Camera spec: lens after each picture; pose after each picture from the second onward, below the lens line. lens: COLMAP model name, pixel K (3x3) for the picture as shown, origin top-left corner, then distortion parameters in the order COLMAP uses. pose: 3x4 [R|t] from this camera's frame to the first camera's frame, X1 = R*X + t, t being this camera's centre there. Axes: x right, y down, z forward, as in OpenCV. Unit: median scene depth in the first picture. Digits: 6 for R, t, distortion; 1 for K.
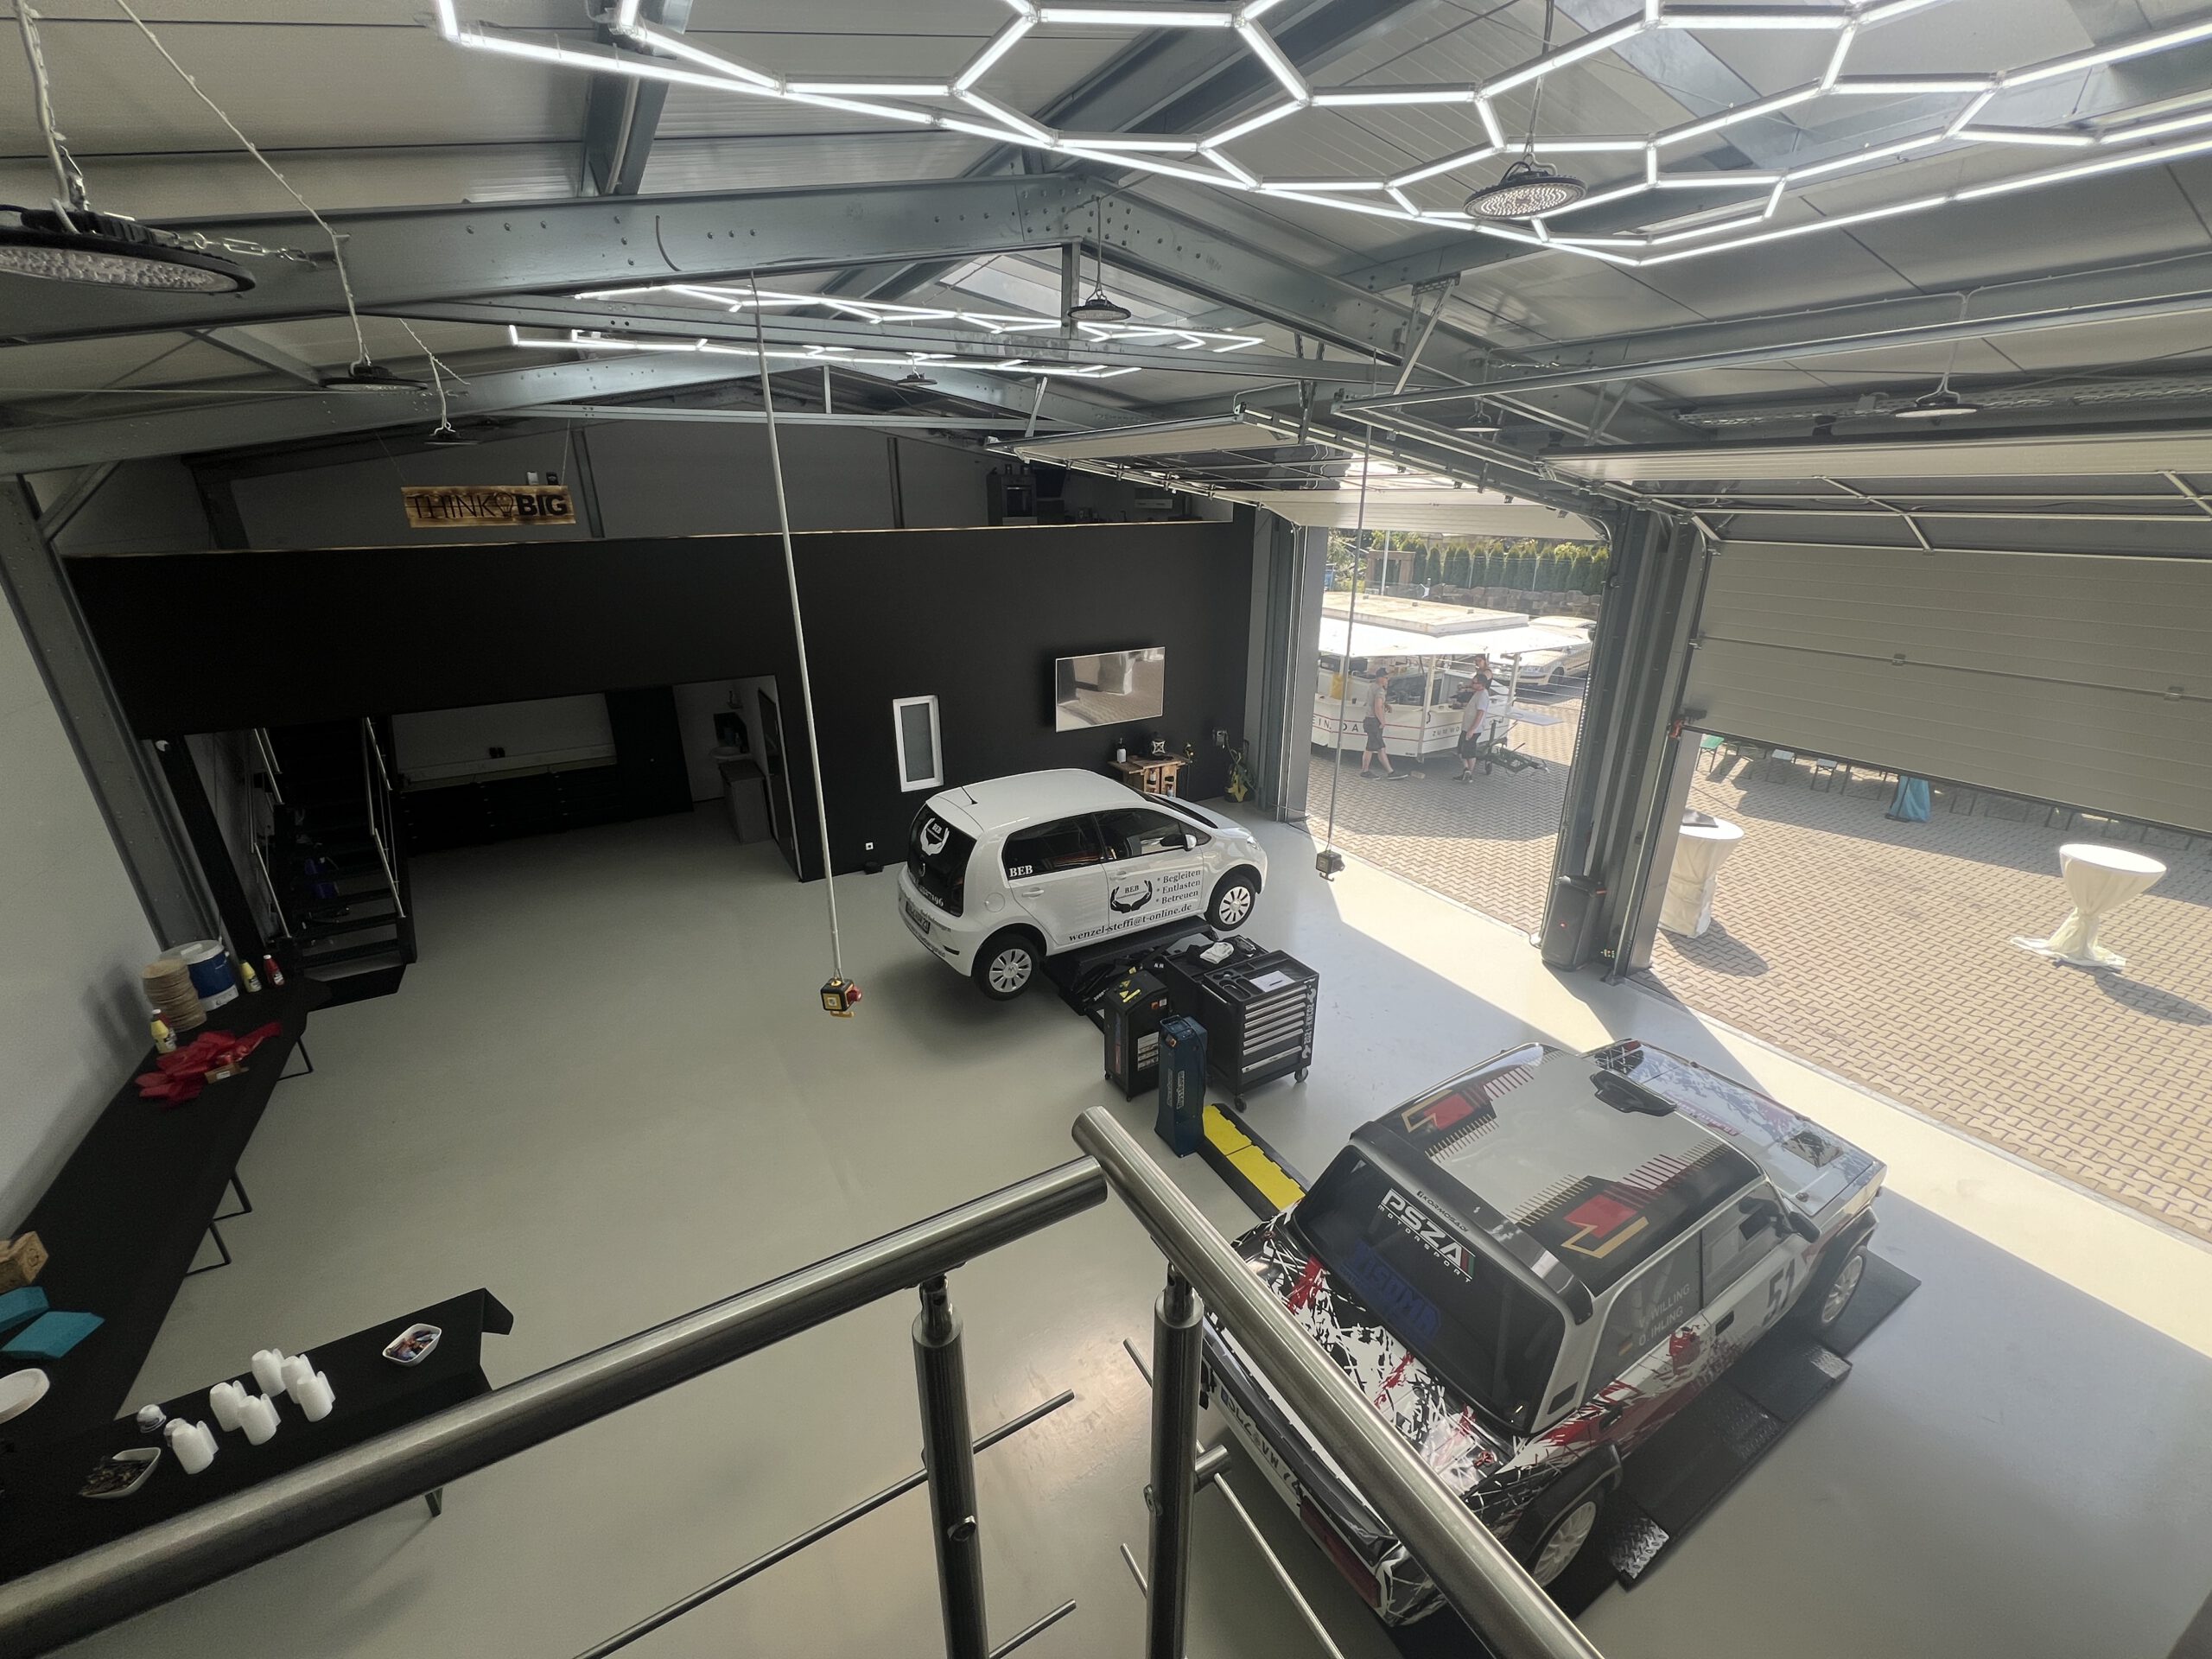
lens RADIAL K [[880.8, 0, 1106.0], [0, 880.8, 829.5], [0, 0, 1]] dist [-0.010984, -0.000025]
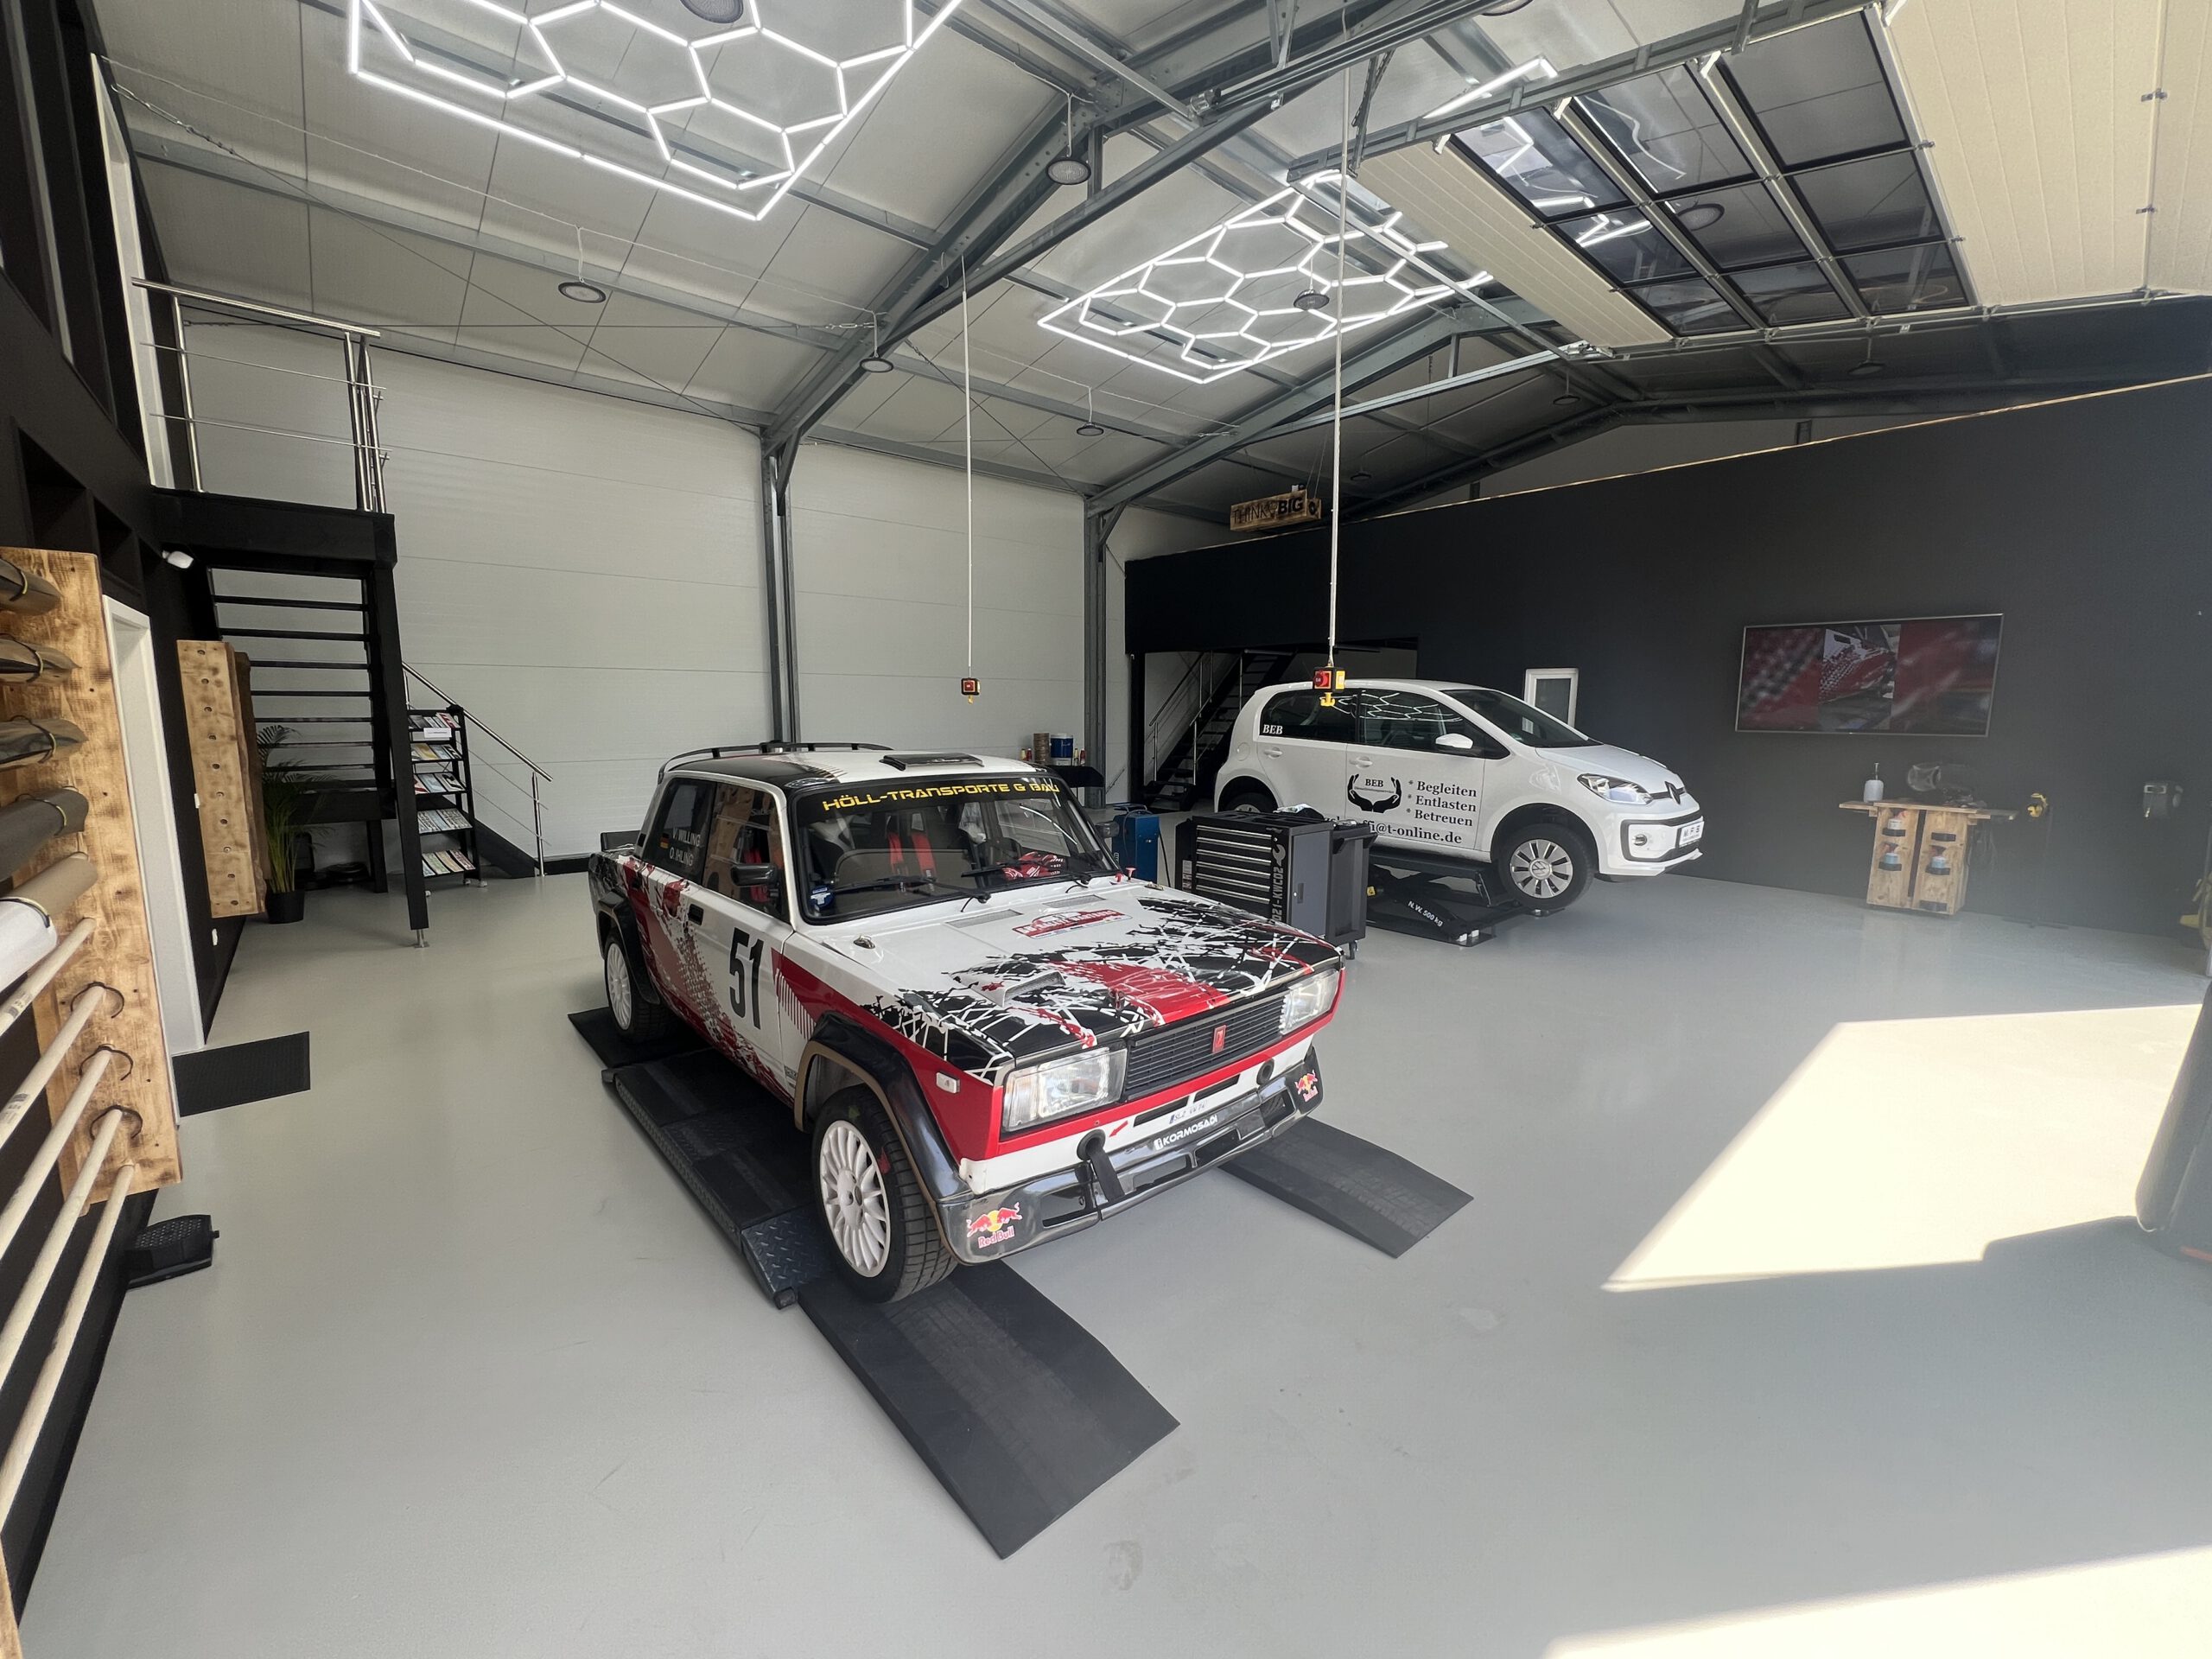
lens RADIAL K [[885.8, 0, 1098.2], [0, 885.8, 826.5], [0, 0, 1]] dist [-0.001854, -0.000410]
pose [[0.204775, 0.141467, -0.968532, 0.788493], [-0.355266, 0.932764, 0.061129, 0.145836], [0.912060, 0.331569, 0.241265, 0.551257]]
